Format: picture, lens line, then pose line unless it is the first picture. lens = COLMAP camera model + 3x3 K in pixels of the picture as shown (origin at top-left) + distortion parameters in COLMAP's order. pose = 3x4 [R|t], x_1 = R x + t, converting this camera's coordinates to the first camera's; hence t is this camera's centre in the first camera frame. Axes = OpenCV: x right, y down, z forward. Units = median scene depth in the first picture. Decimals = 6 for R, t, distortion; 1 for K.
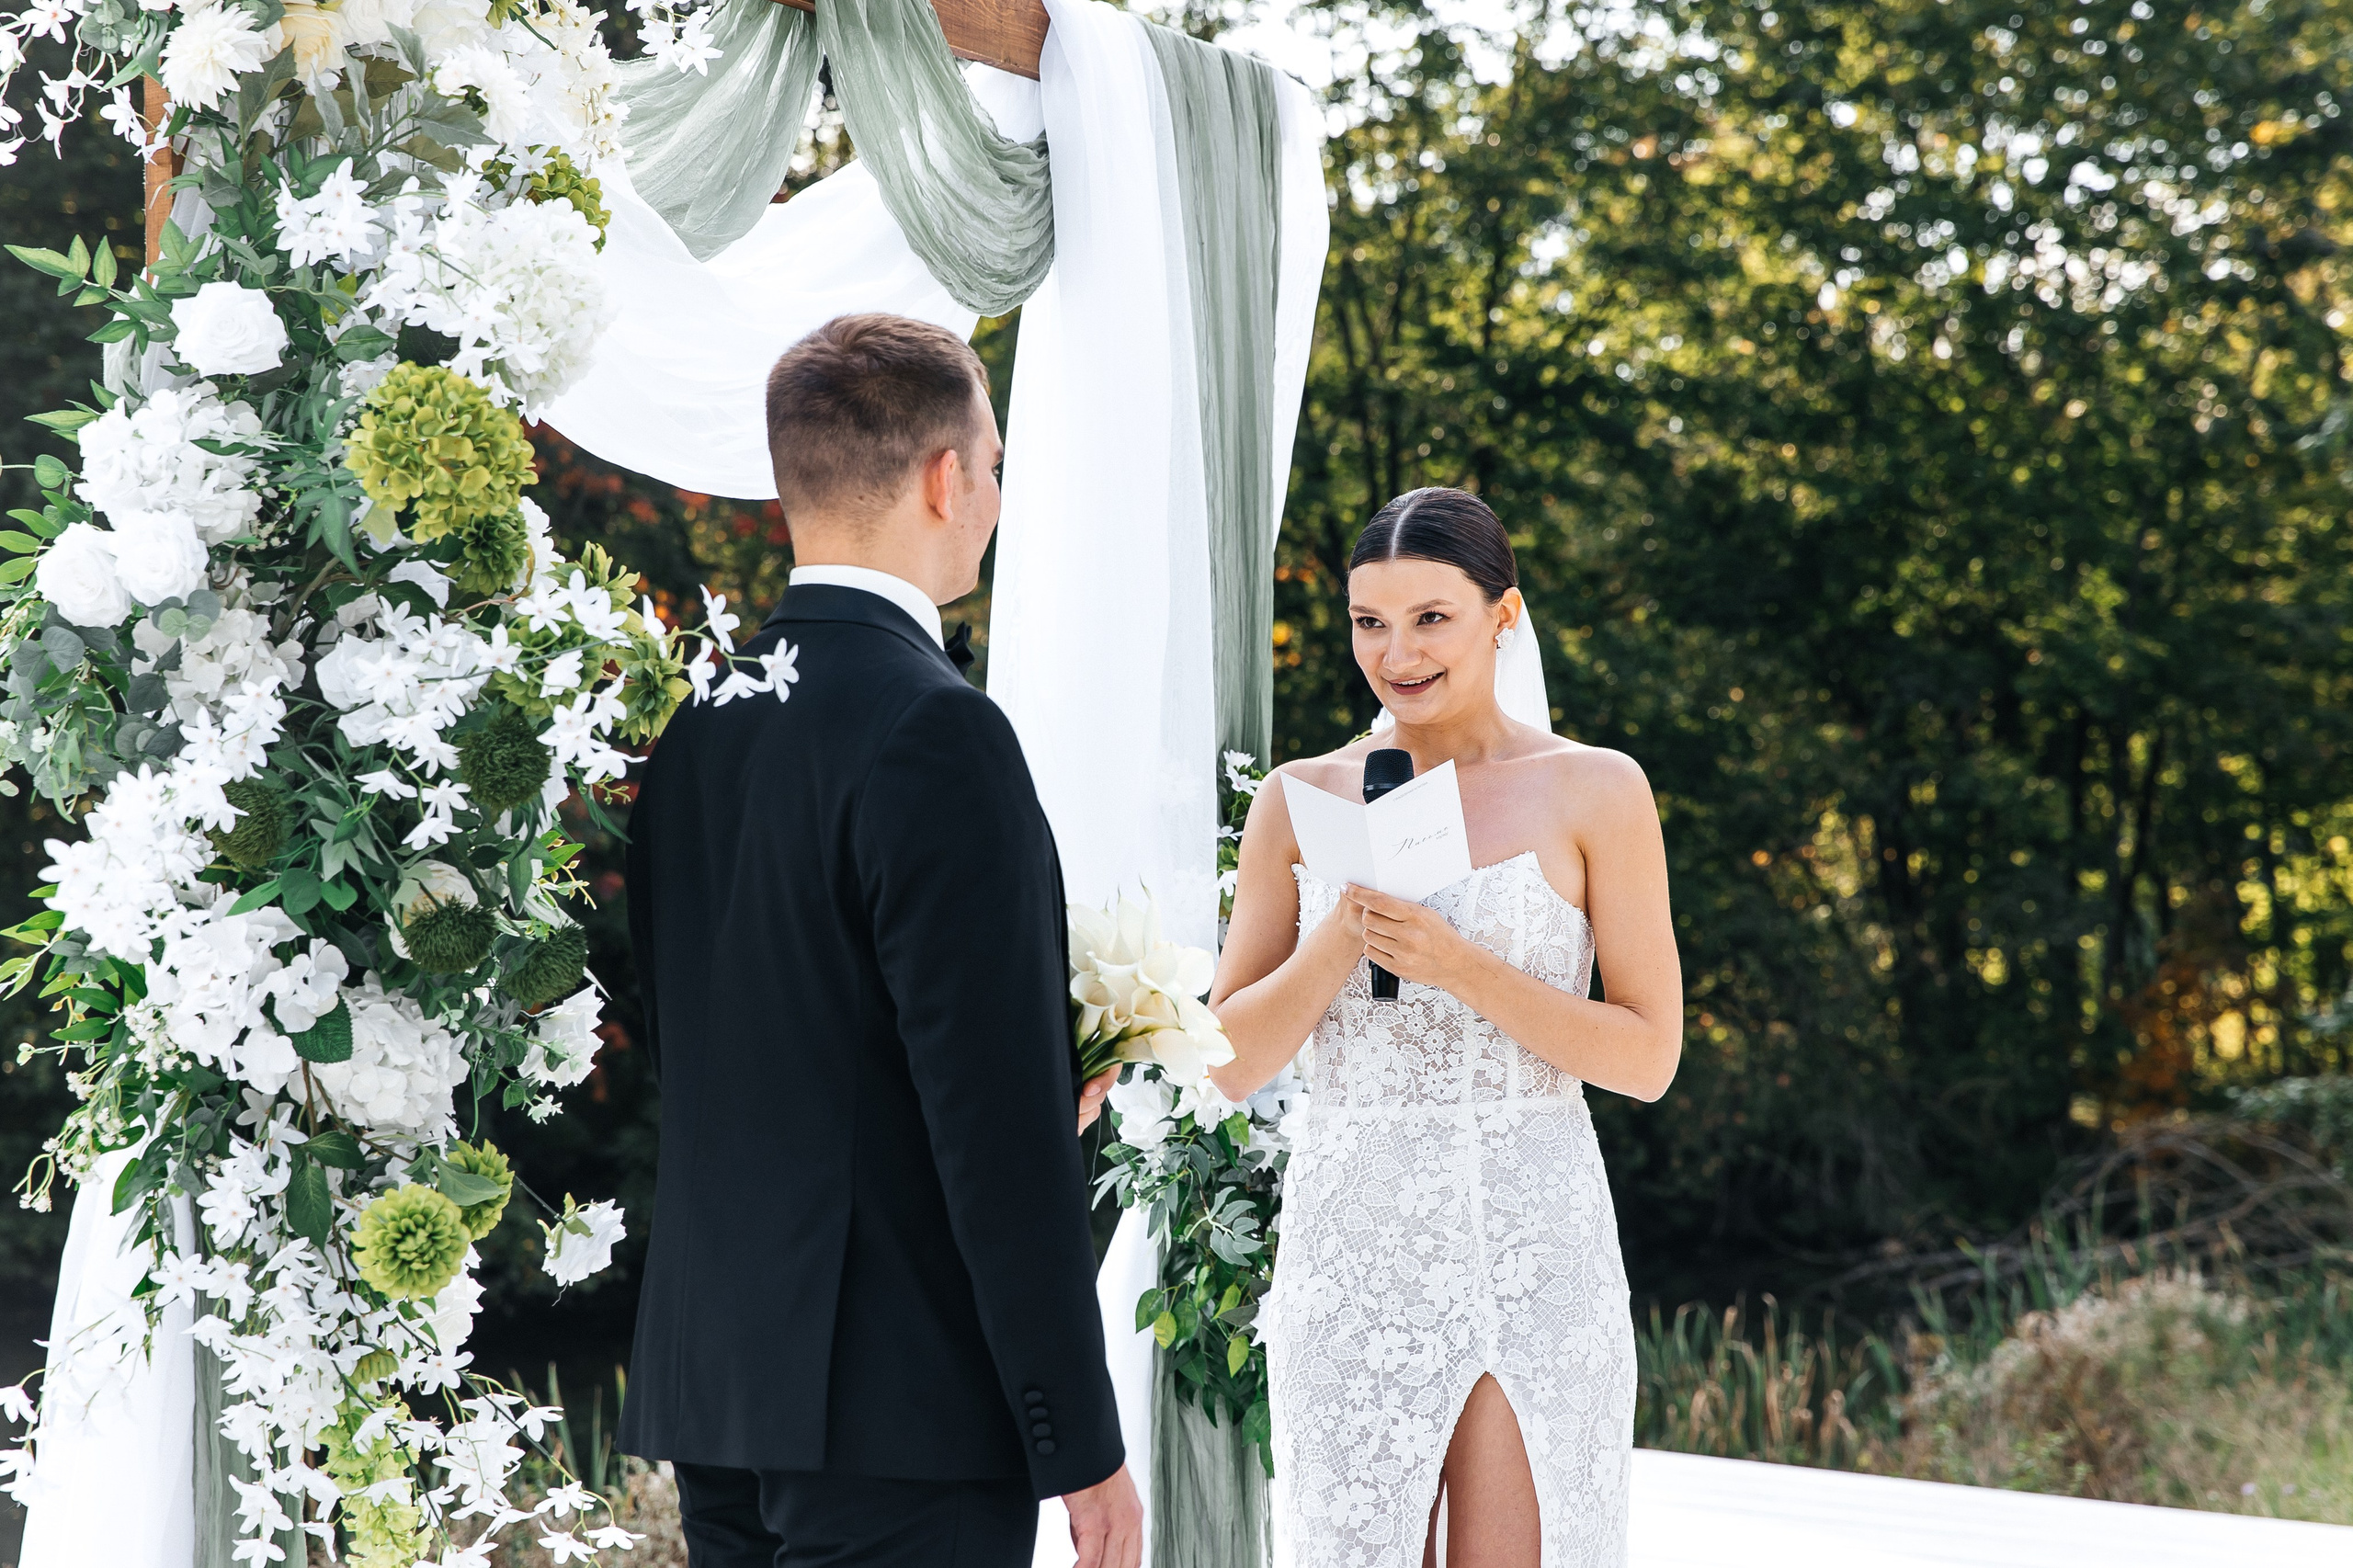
lens RADIAL K [[4835.1, 0, 1181.1], [0, 4835.1, 775.8], [0, 0, 1]] dist [-0.027048, 0.000000]
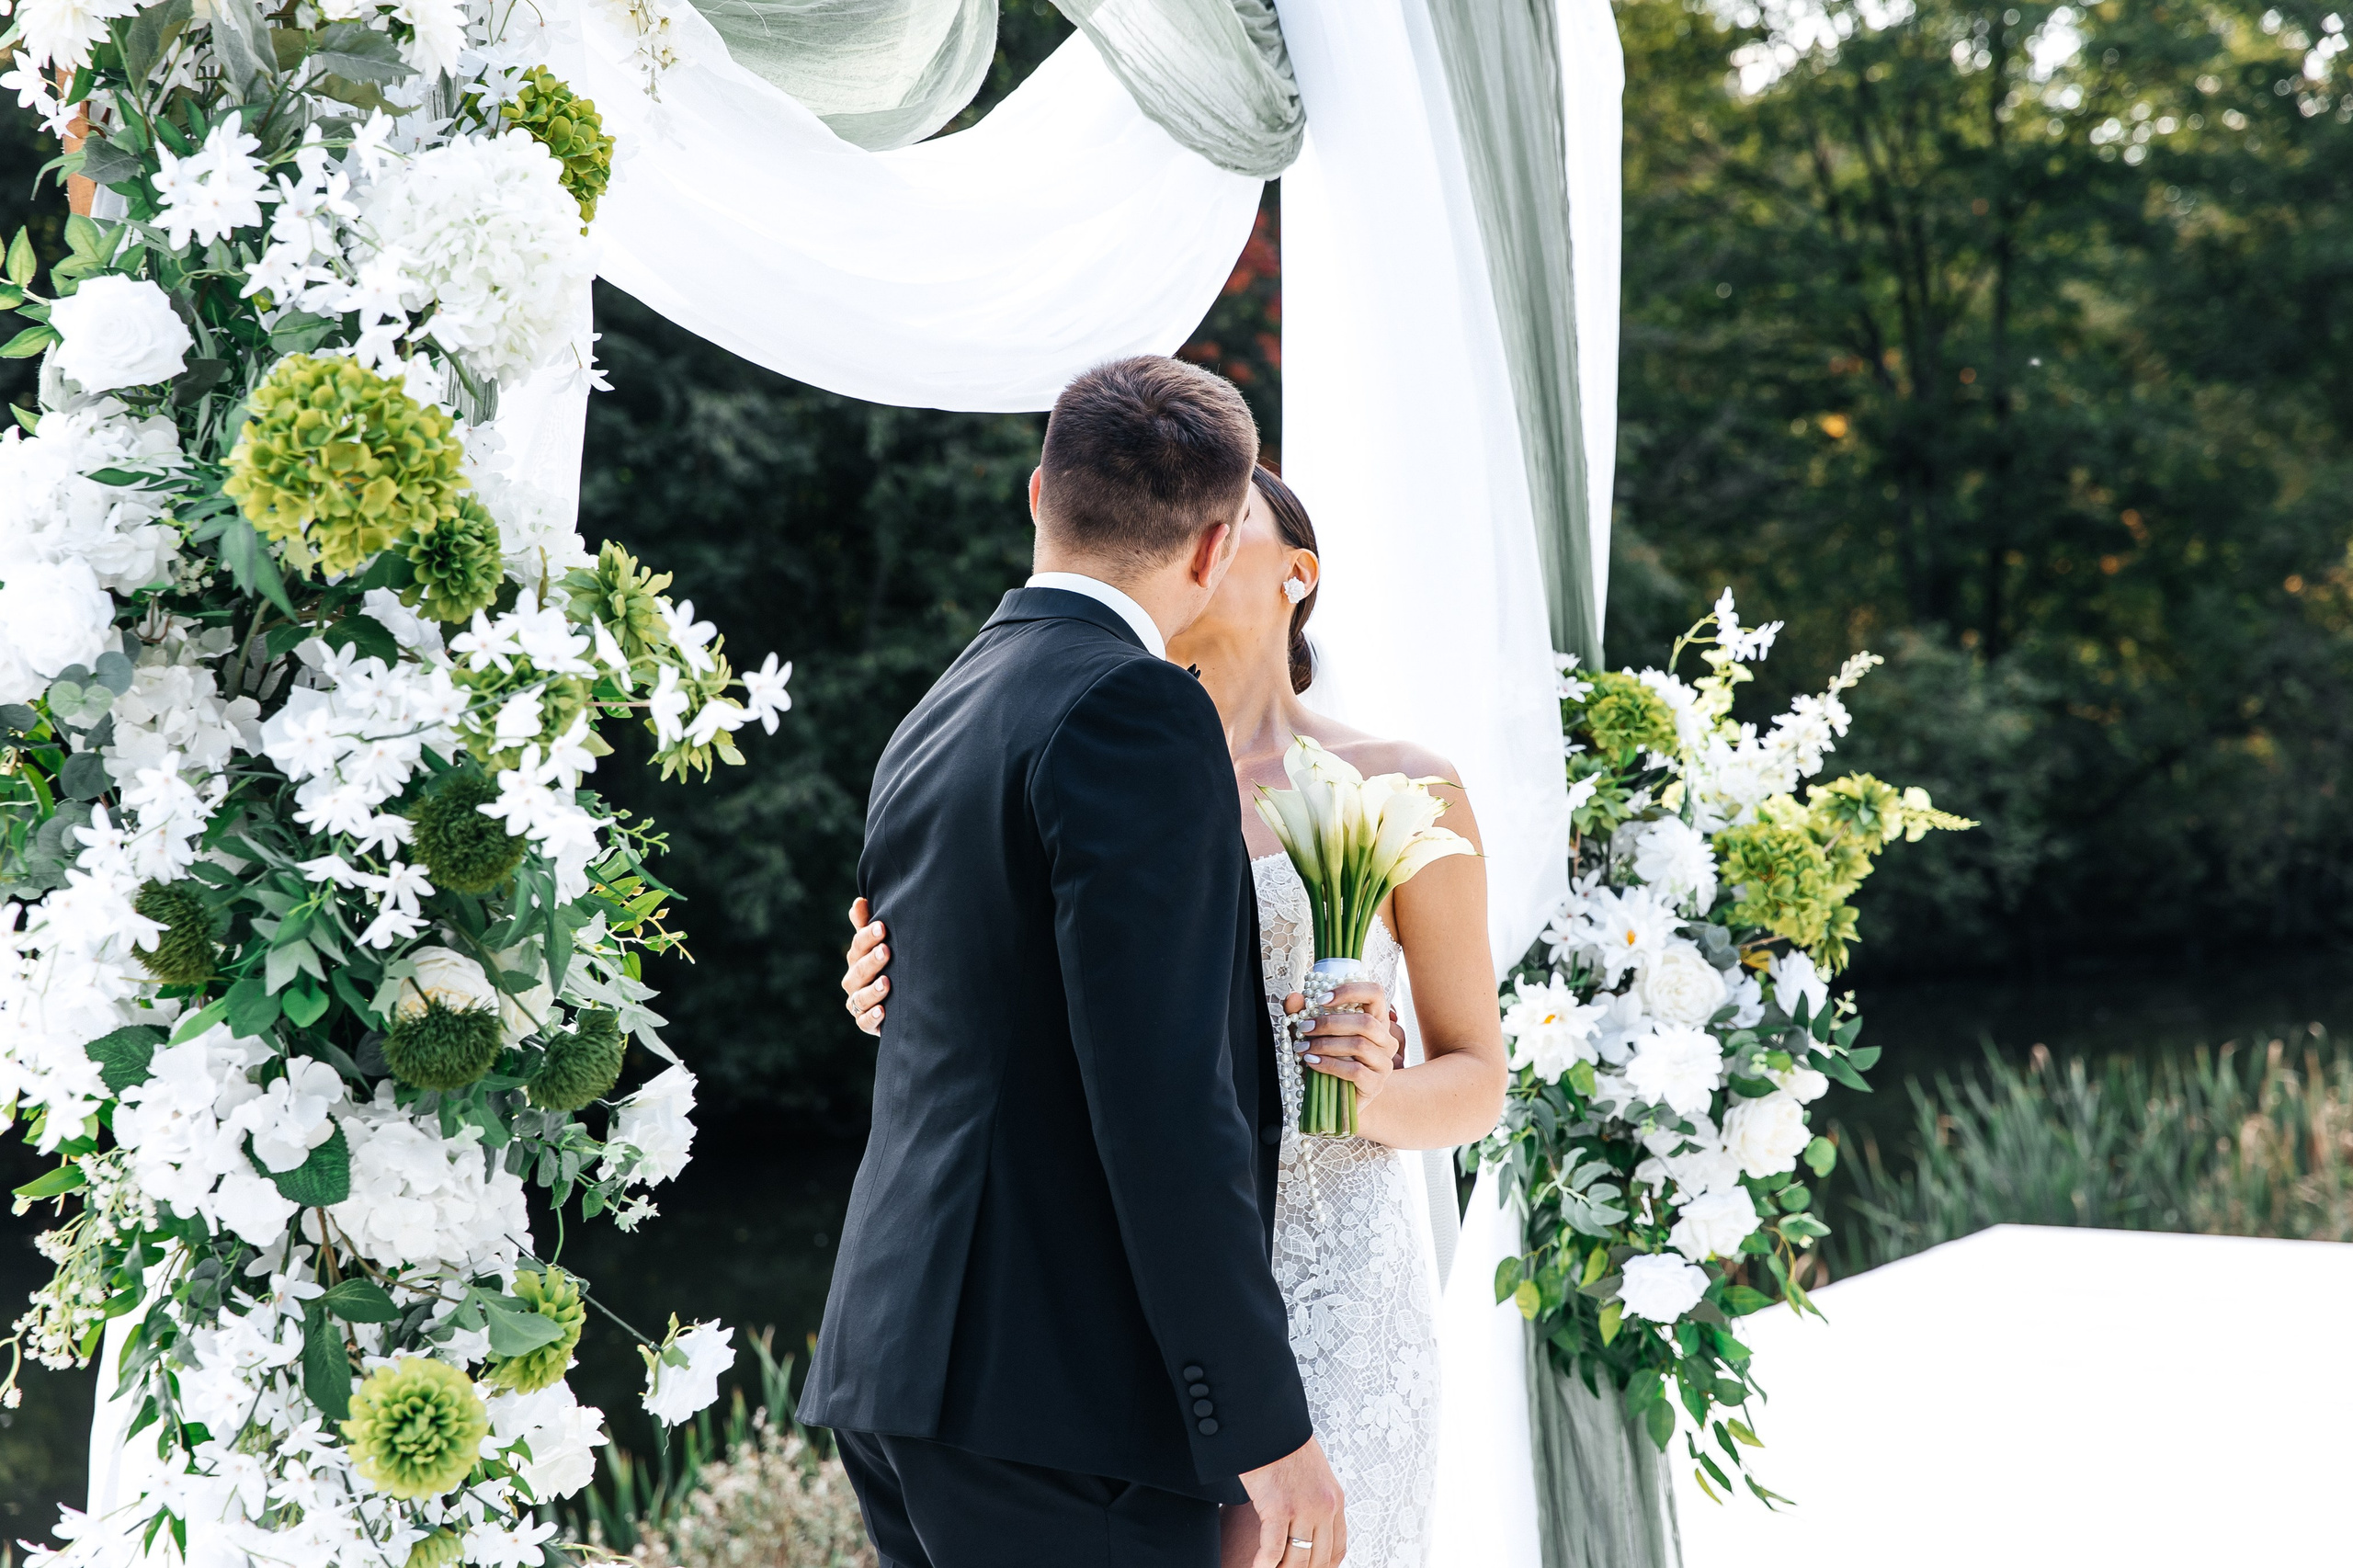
lens RADIAL K [[4270.4, 0, 1154.2], [0, 4270.4, 740.4], [0, 0, 1]] dist [-0.028027, 0.000000]
pose [[0.985696, -0.087046, -0.144314, 0.061210], [0.092244, 0.995293, 0.029716, -0.022865], [0.141048, -0.042603, 0.989086, 0.243055]]
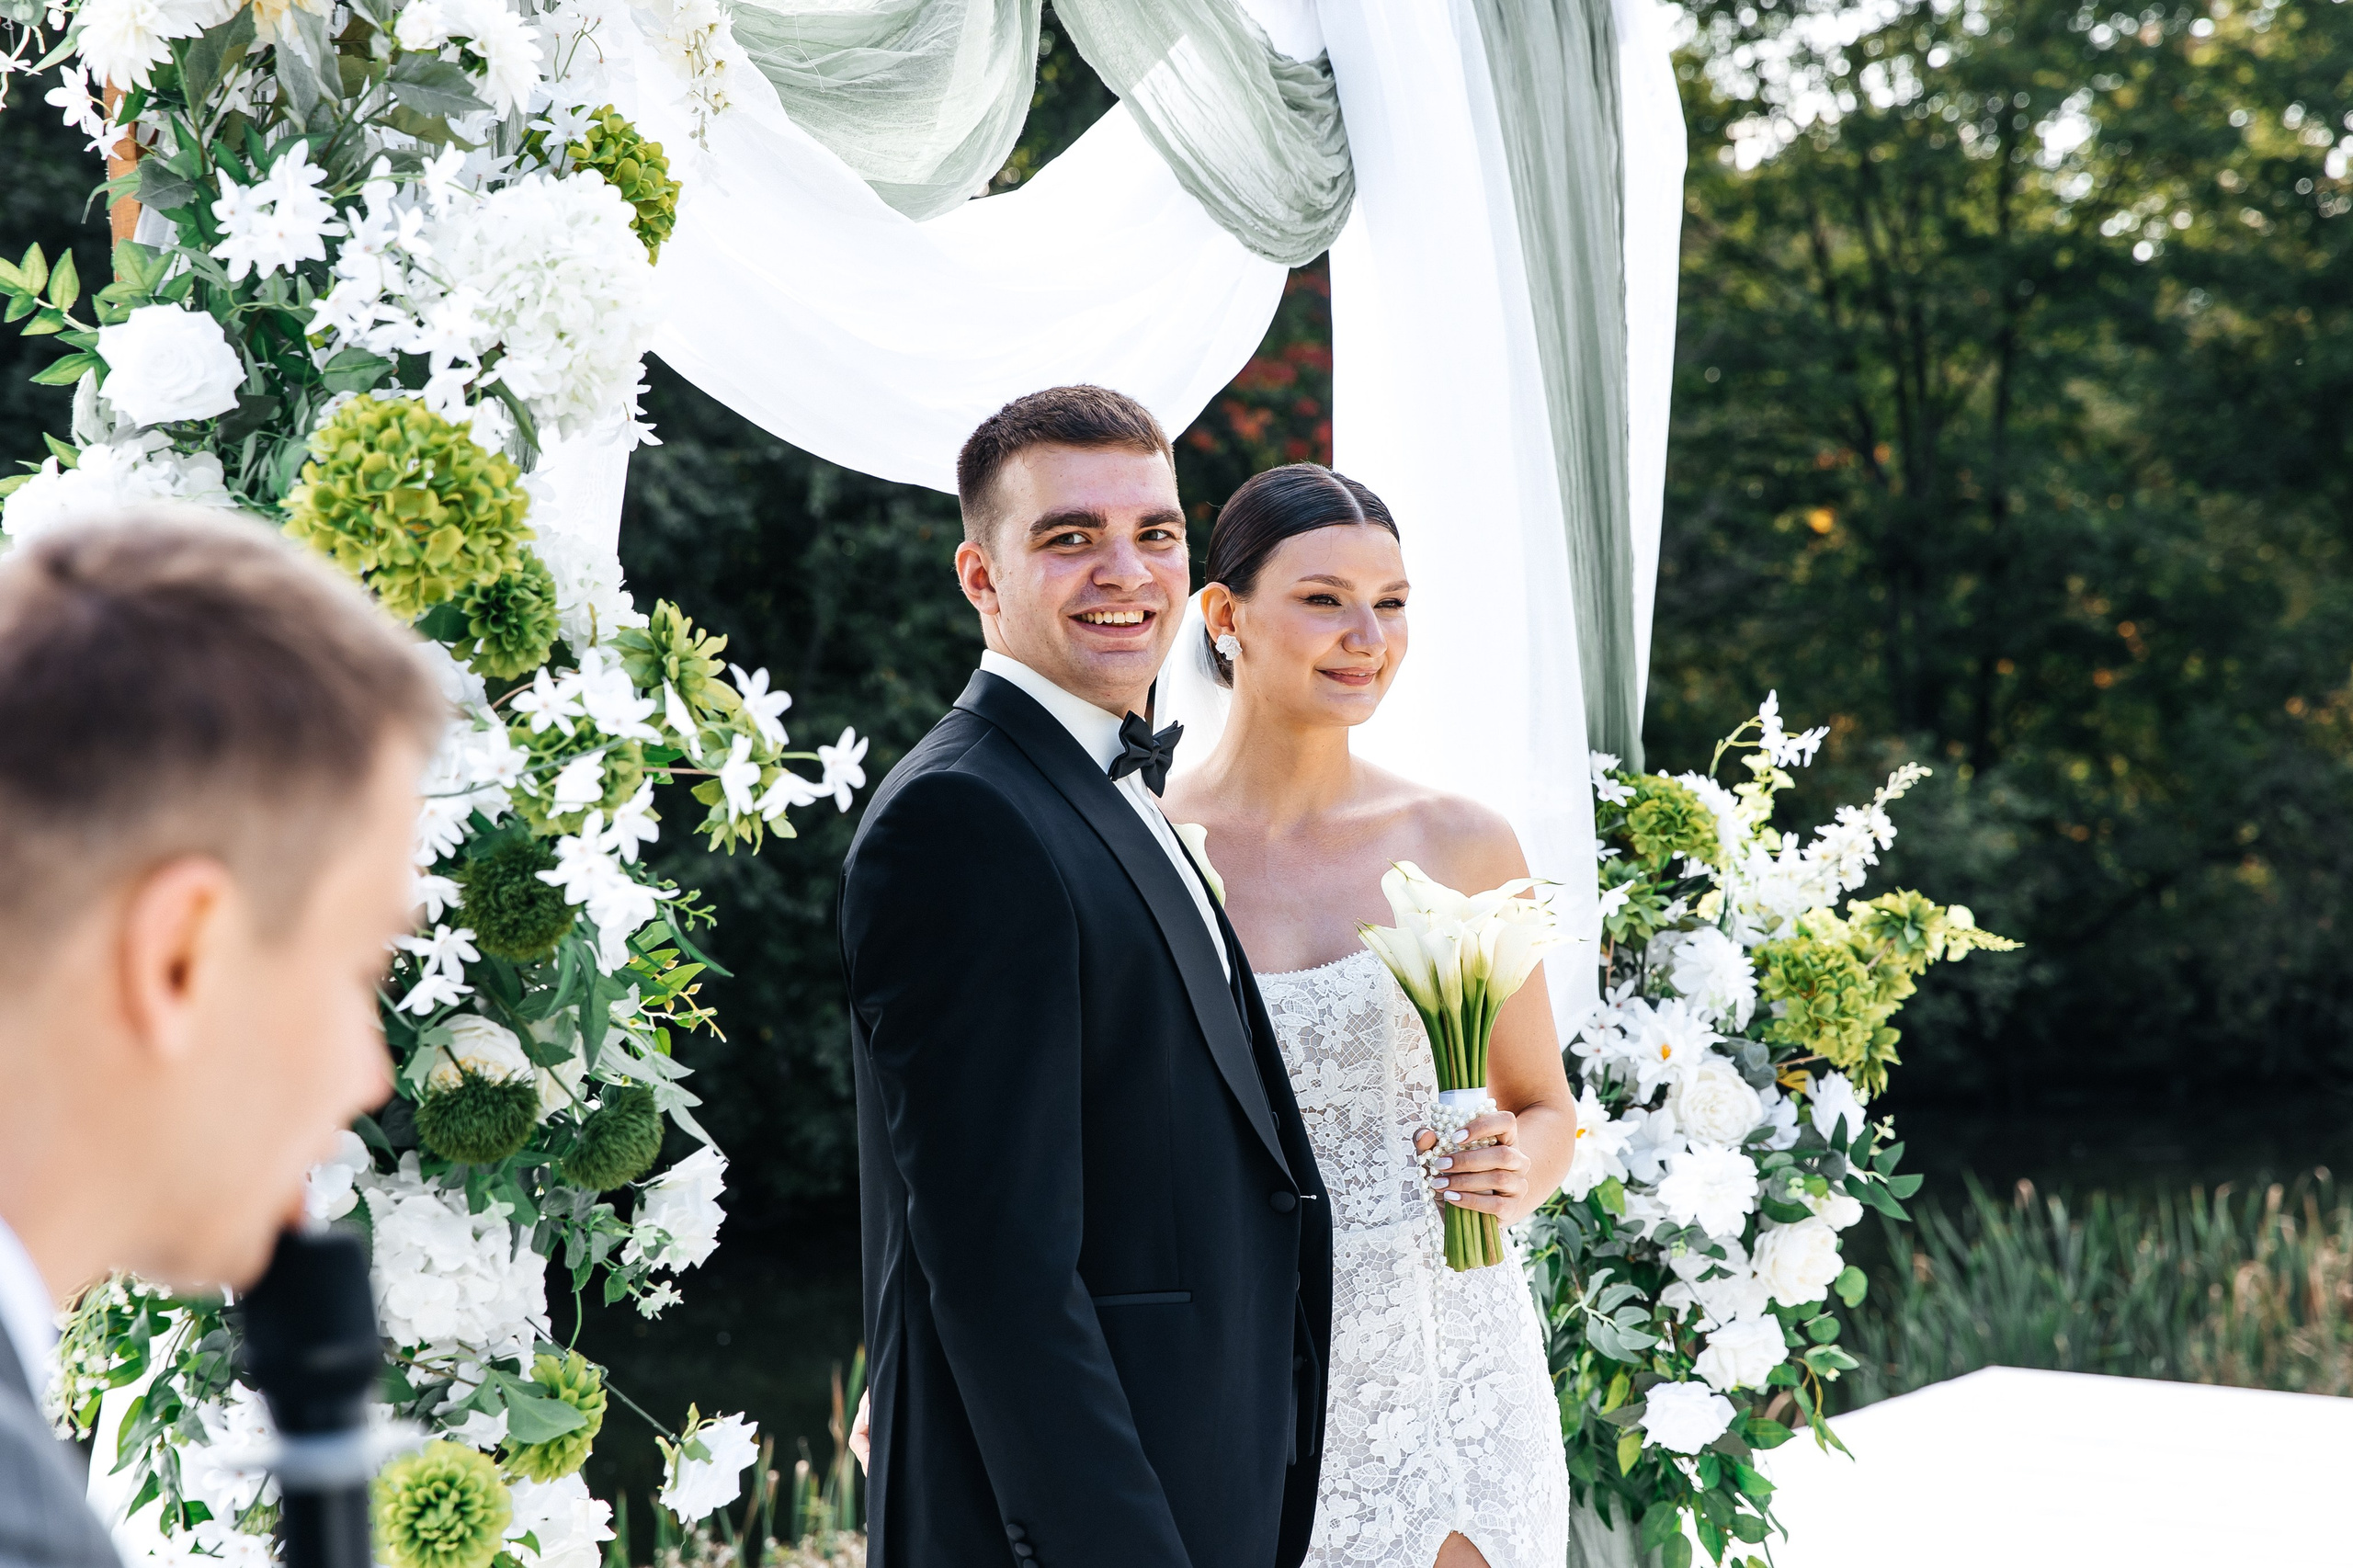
lens RADIAL K [[4507.4, 0, 1174.8], [0, 4507.4, 774.1], [0, 0, 1]] dist [-0.037879, 0.000000]
pose [[0.990816, -0.050542, -0.125416, 0.045026], [0.053417, 0.998379, 0.019668, -0.024848], [0.124218, -0.026187, 0.991909, 0.229475]]
